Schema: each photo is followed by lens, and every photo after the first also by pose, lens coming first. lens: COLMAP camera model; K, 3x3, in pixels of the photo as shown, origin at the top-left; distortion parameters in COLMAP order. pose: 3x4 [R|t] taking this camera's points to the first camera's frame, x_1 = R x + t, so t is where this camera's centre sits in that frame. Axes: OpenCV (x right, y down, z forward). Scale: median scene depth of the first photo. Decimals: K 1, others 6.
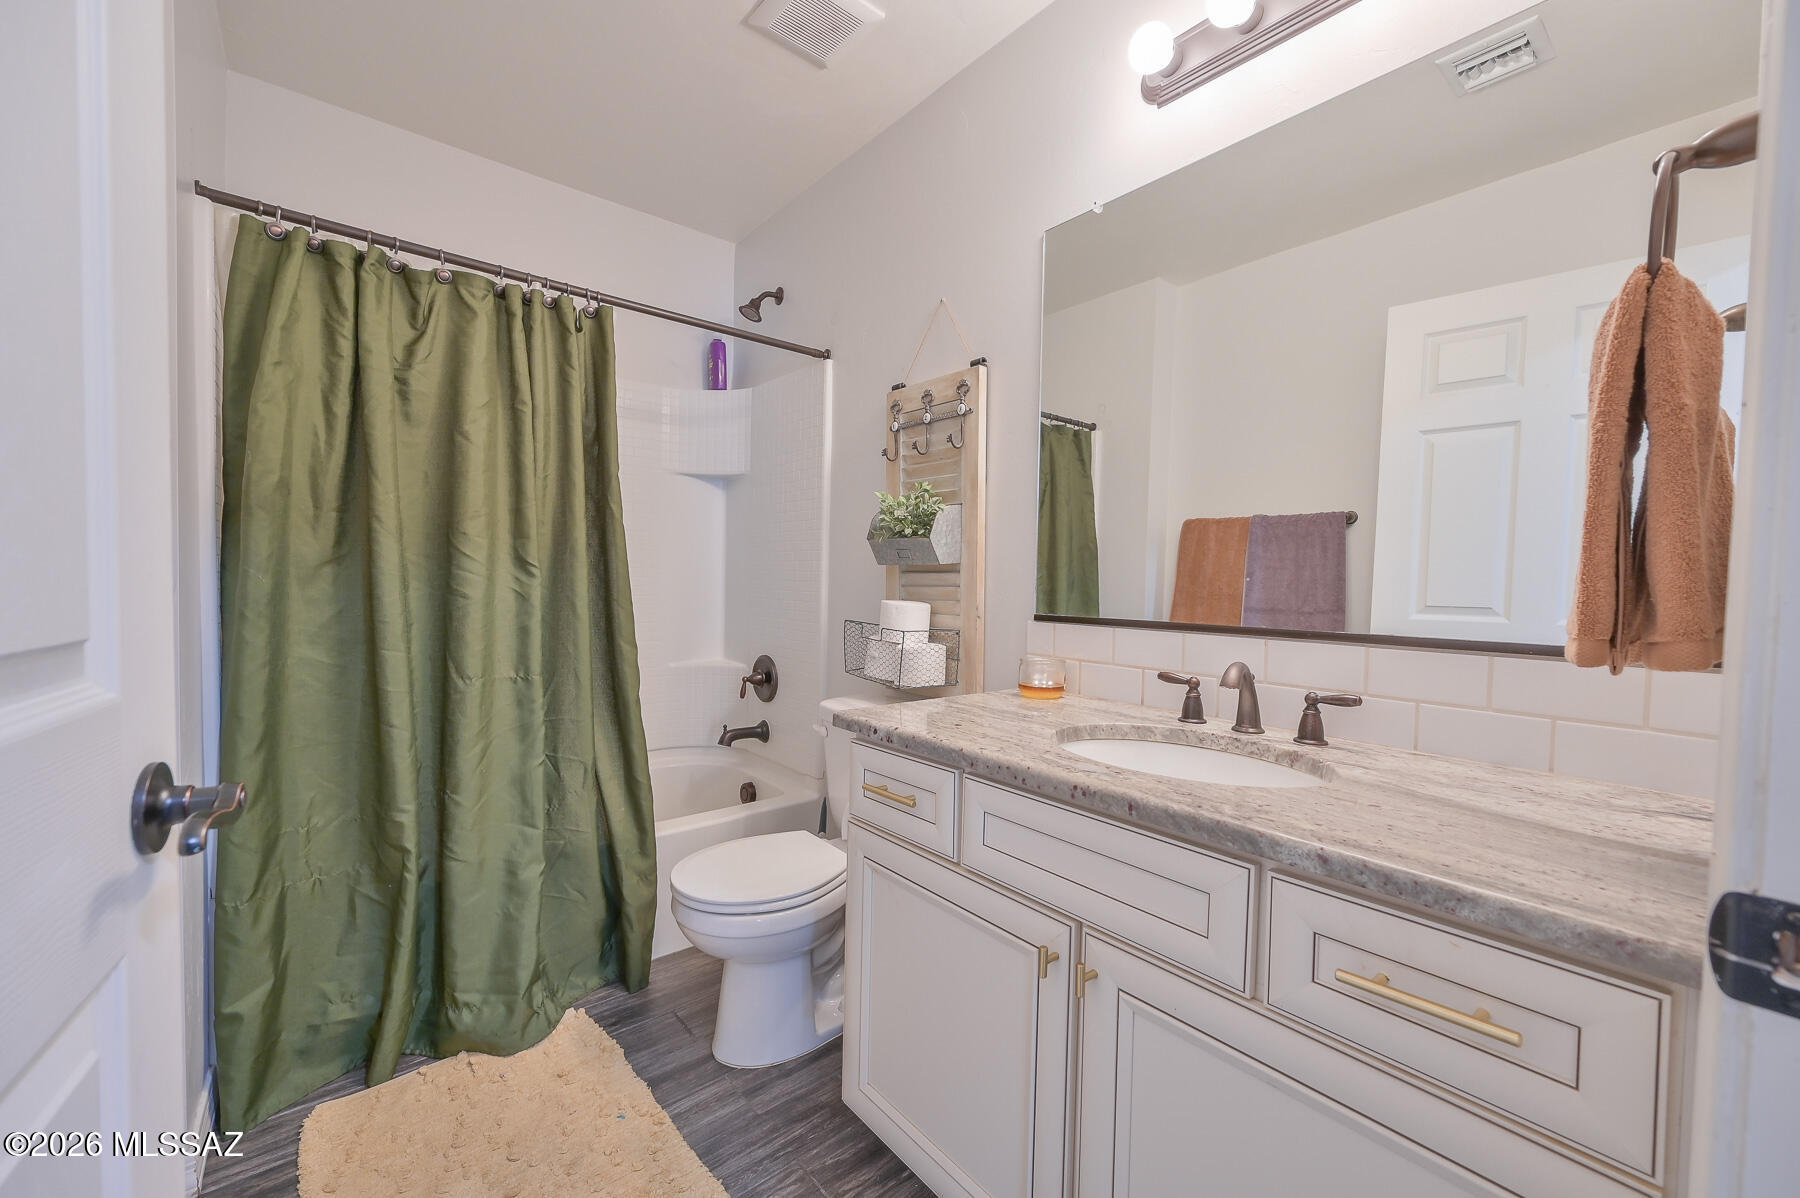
lens RADIAL K [[707.0, 0, 899.9], [0, 707.0, 603.5], [0, 0, 1]] dist [-0.002211, 0.000211]
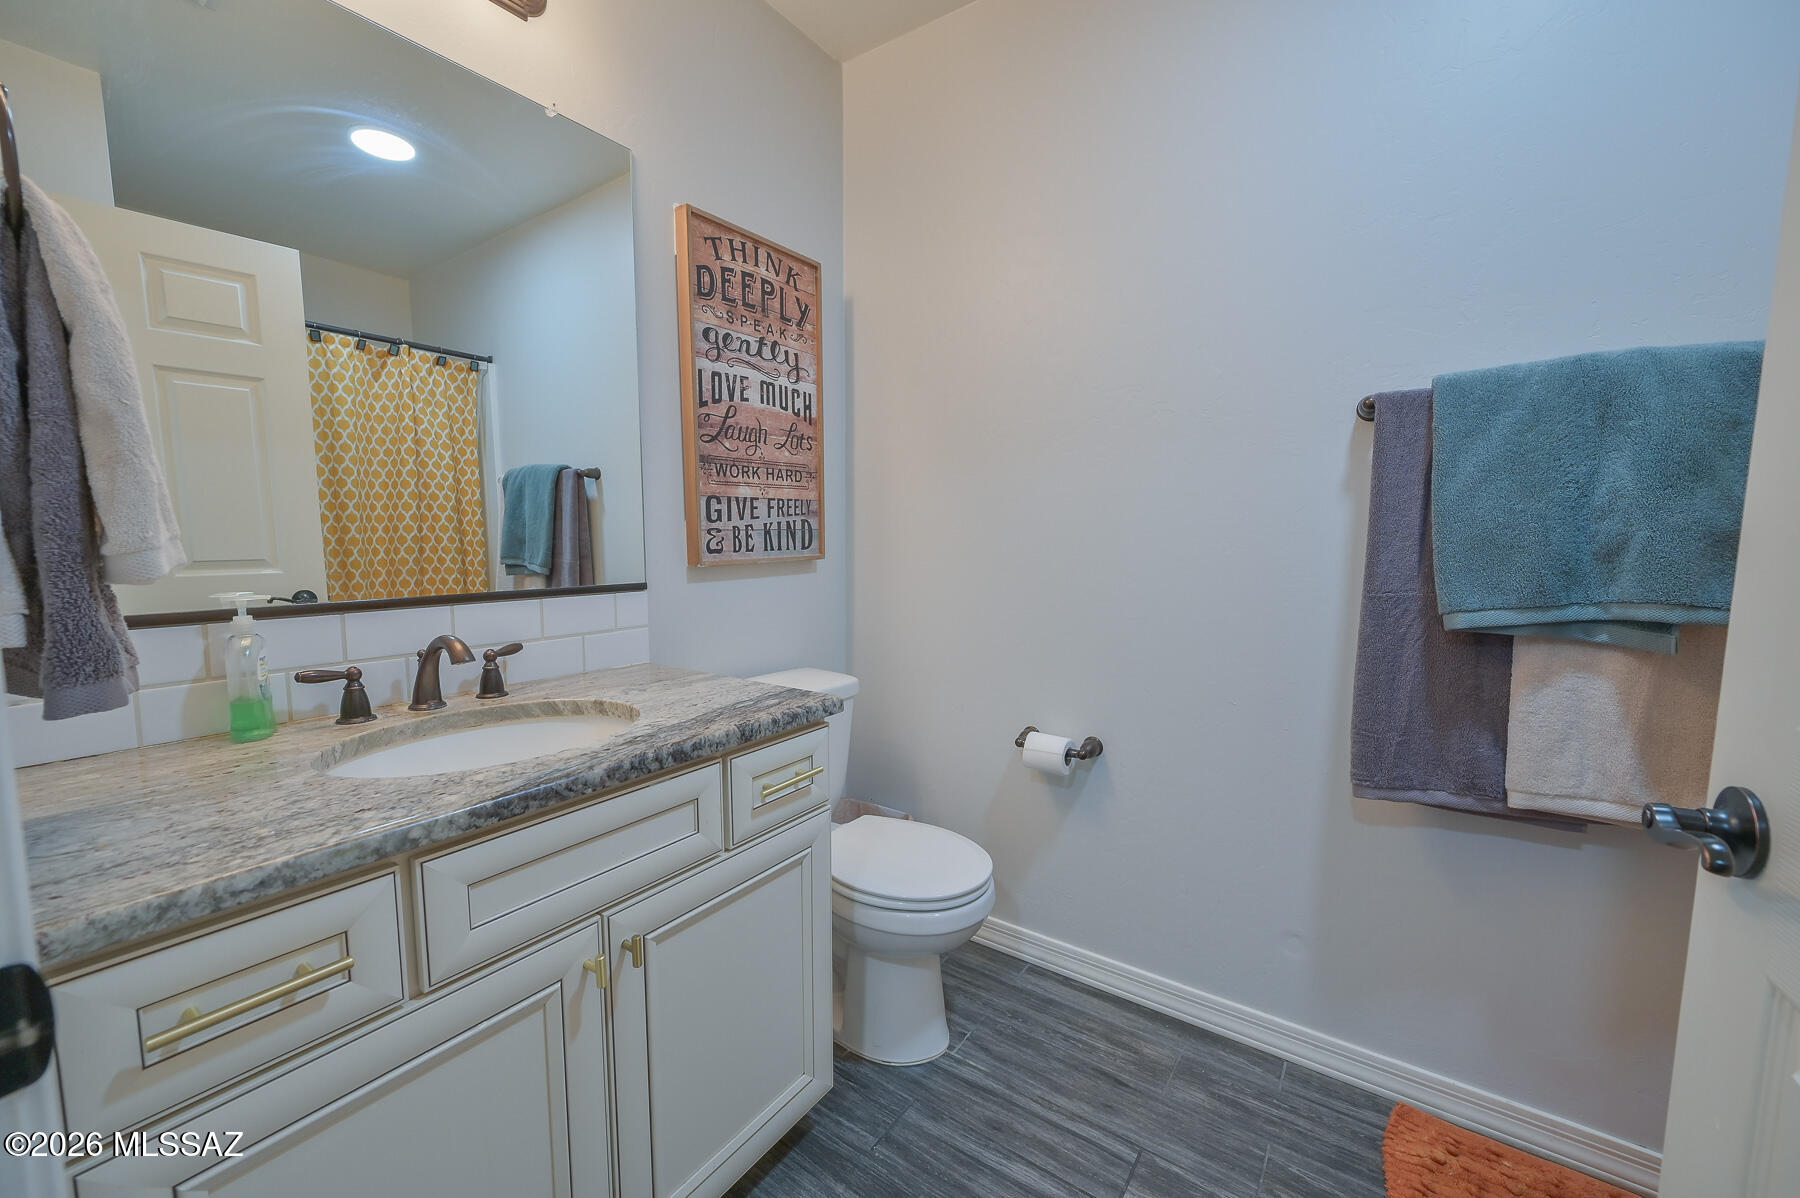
lens RADIAL K [[707.0, 0, 899.9], [0, 707.0, 603.5], [0, 0, 1]] dist [-0.002211, 0.000211]
pose [[-0.255714, -0.105701, 0.960957, -0.514090], [0.043566, 0.991735, 0.120680, -0.036676], [-0.965770, 0.072725, -0.248995, 0.606236]]
